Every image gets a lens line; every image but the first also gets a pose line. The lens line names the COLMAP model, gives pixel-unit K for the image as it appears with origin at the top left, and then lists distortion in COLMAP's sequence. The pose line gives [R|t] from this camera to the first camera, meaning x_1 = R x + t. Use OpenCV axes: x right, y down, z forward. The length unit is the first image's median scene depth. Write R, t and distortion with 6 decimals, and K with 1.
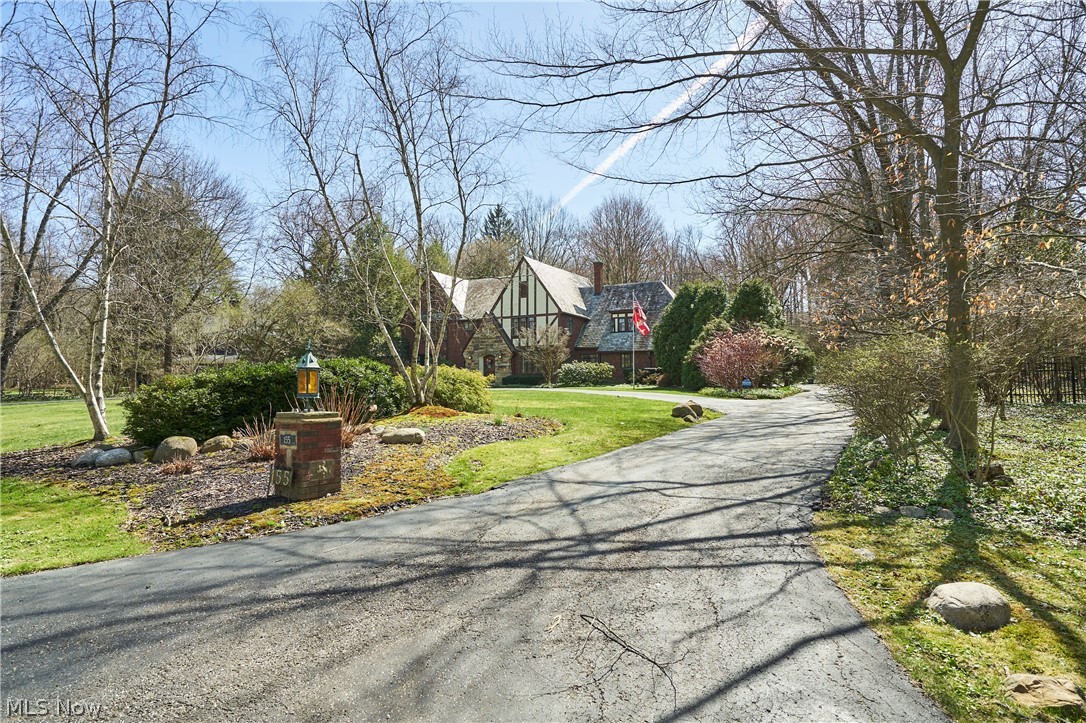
lens RADIAL K [[630.4, 0, 543.3], [0, 630.4, 358.3], [0, 0, 1]] dist [-0.008473, -0.000139]
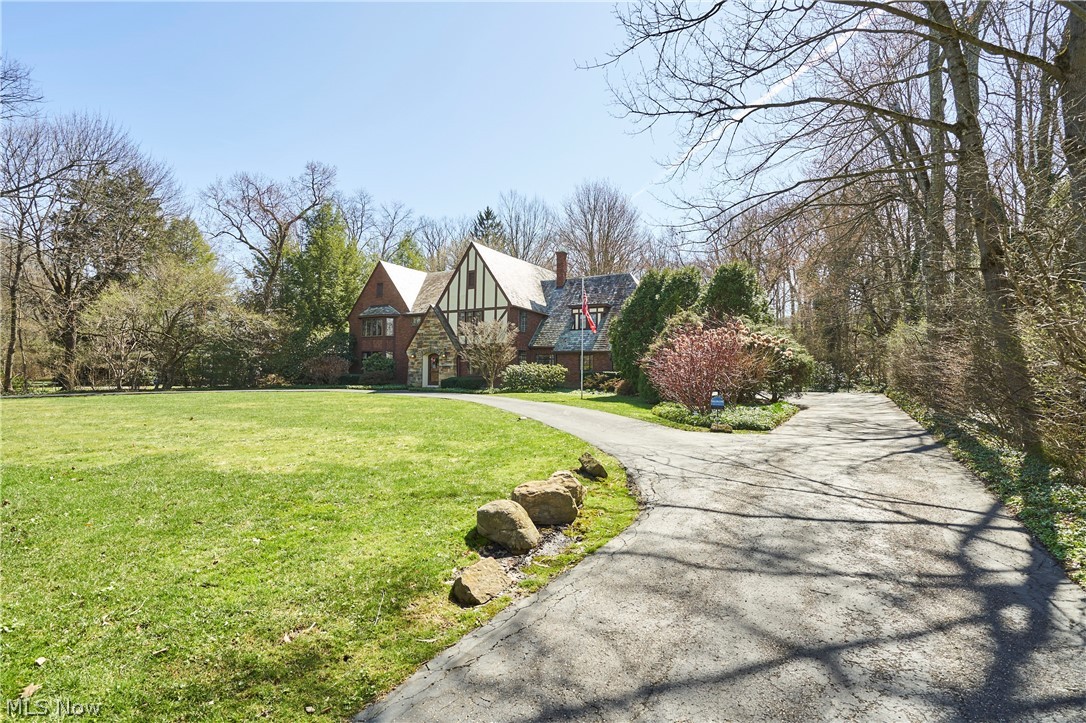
lens RADIAL K [[541.6, 0, 541.9], [0, 541.6, 358.7], [0, 0, 1]] dist [0.005297, 0.000077]
pose [[0.999578, 0.015273, -0.024725, 0.089963], [-0.015194, 0.999879, 0.003379, -0.002990], [0.024774, -0.003001, 0.999689, 0.253431]]
